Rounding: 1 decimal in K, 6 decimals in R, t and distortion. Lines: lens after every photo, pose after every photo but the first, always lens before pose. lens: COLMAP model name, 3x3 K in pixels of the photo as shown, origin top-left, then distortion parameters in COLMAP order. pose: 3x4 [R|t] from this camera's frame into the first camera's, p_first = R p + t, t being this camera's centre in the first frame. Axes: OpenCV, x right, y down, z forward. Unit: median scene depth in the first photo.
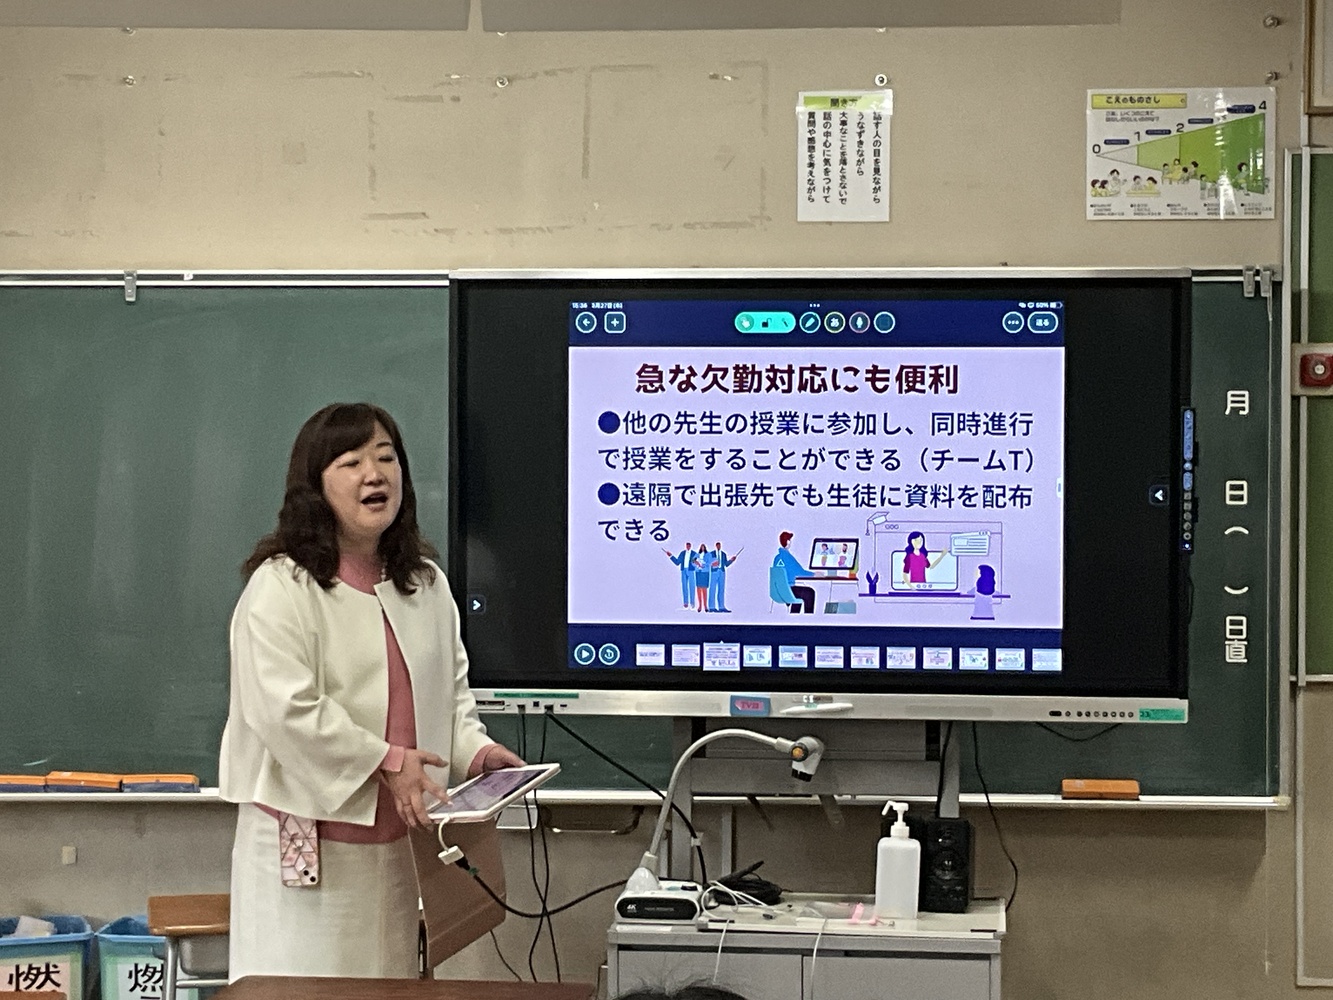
lens RADIAL K [[2917.5, 0, 668.5], [0, 2917.5, 495.4], [0, 0, 1]] dist [0.058494, 0.000000]
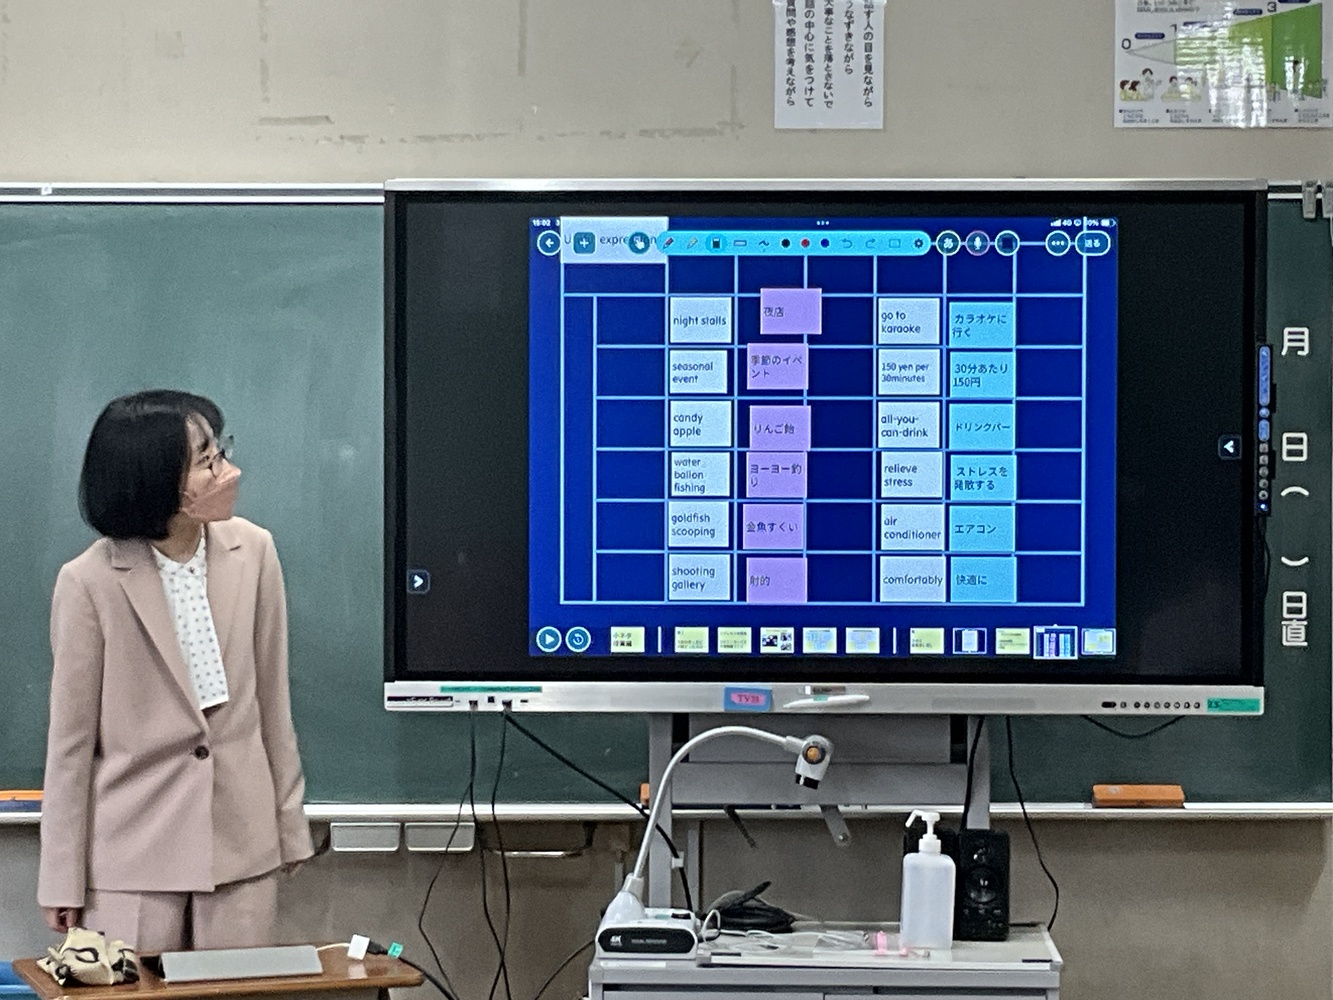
lens RADIAL K [[3373.5, 0, 667.2], [0, 3373.5, 503.7], [0, 0, 1]] dist [0.053130, 0.000000]
pose [[0.997175, -0.004025, 0.075002, -0.062627], [0.003649, 0.999980, 0.005144, 0.009871], [-0.075022, -0.004856, 0.997170, 0.030033]]
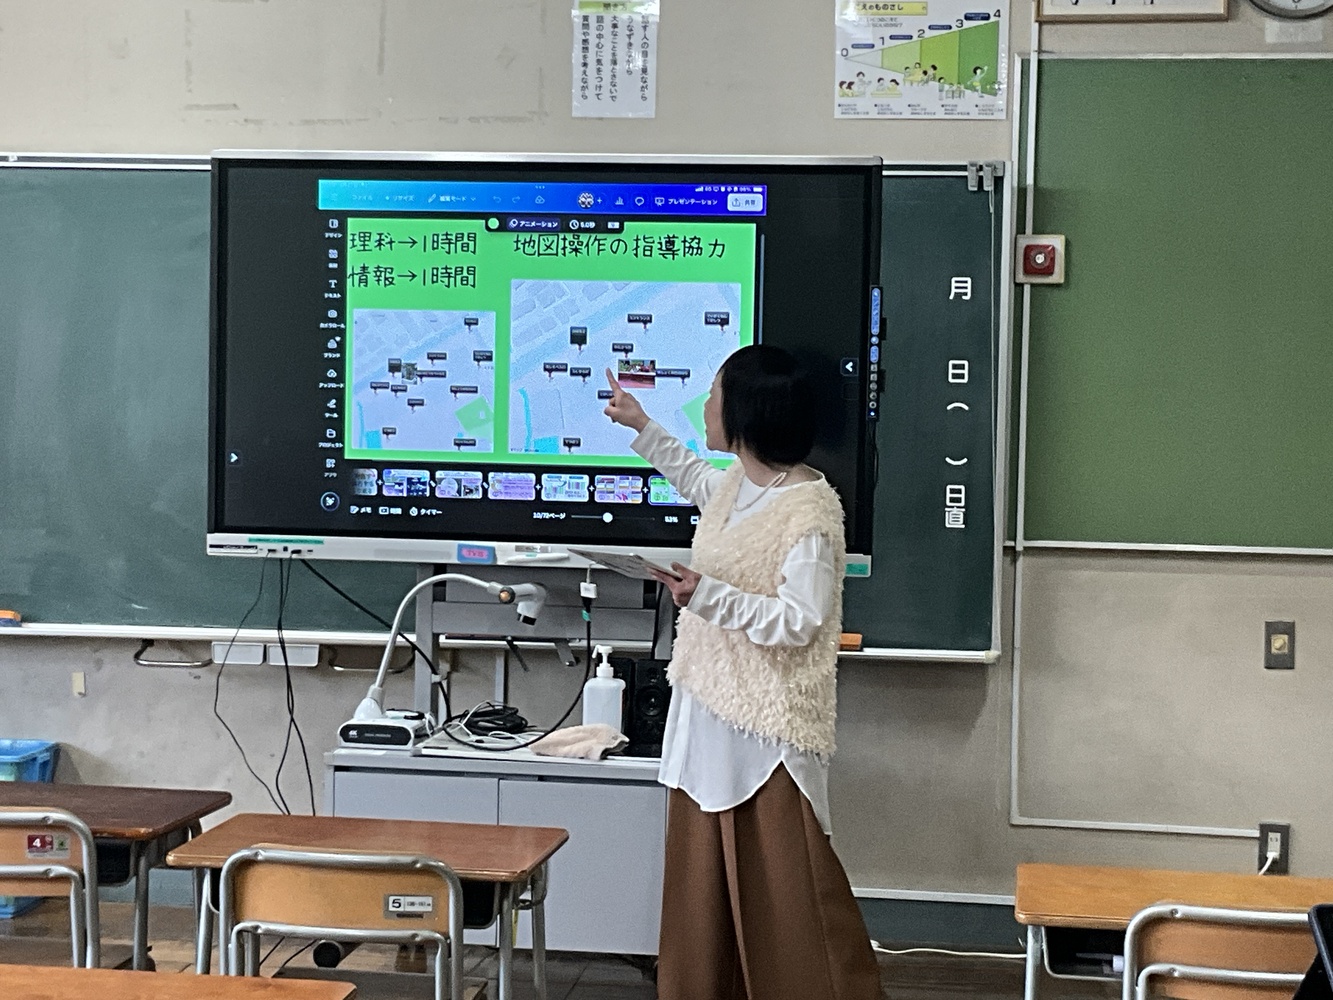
lens RADIAL K [[2589.4, 0, 675.1], [0, 2589.4, 511.7], [0, 0, 1]] dist [0.068187, 0.000000]
pose [[0.998638, 0.020001, -0.048190, 0.137134], [-0.018256, 0.999172, 0.036365, 0.018113], [0.048878, -0.035436, 0.998176, 0.032161]]
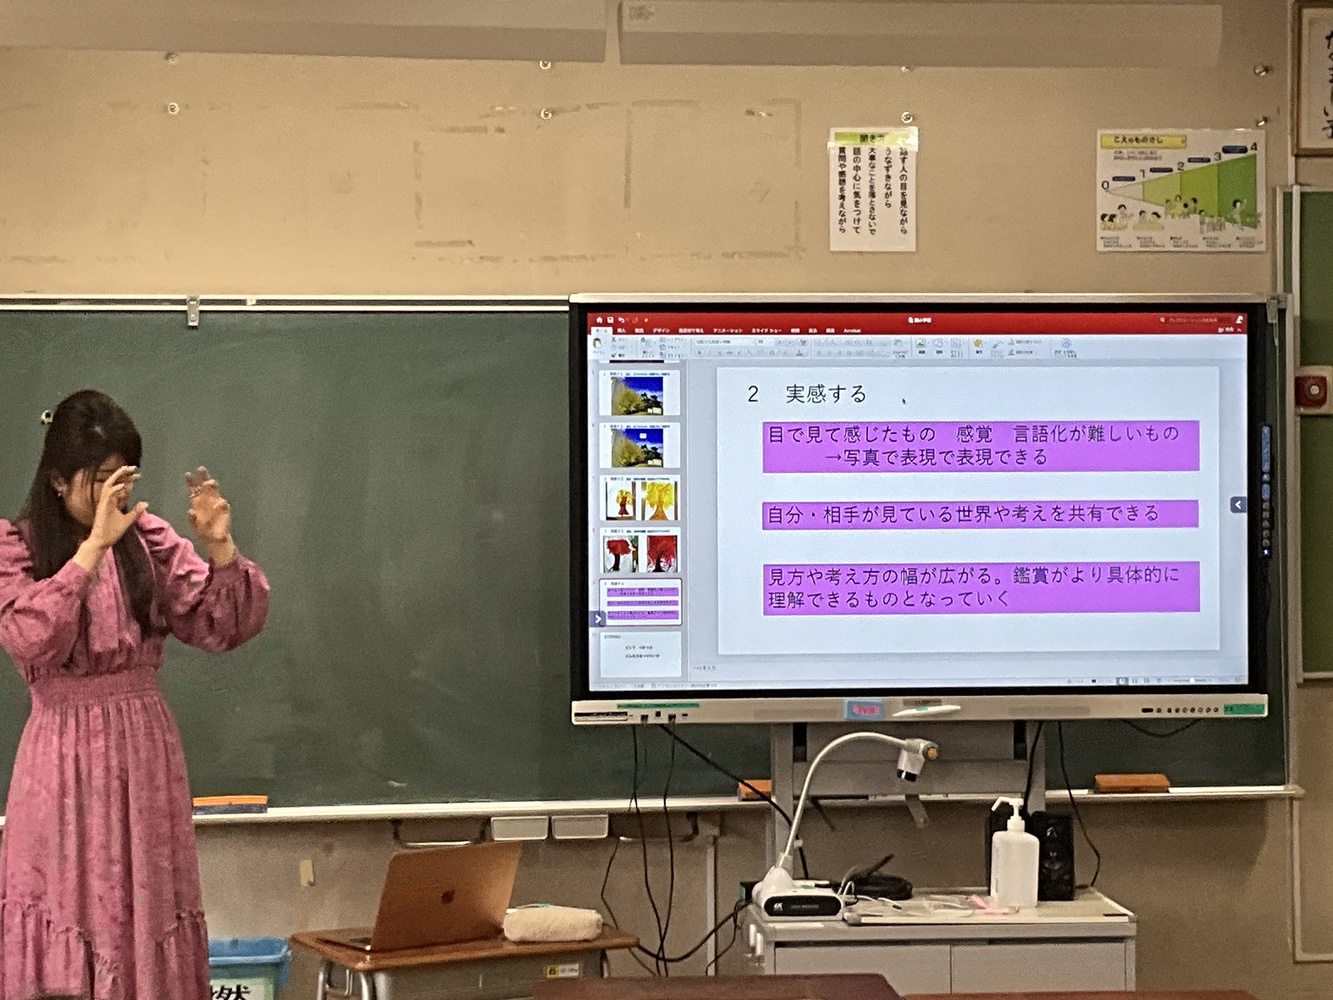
lens RADIAL K [[2849.5, 0, 658.4], [0, 2849.5, 486.5], [0, 0, 1]] dist [0.054678, 0.000000]
pose [[0.981677, -0.009356, 0.190322, -0.220139], [0.012570, 0.999798, -0.015686, 0.006341], [-0.190137, 0.017791, 0.981596, 0.007236]]
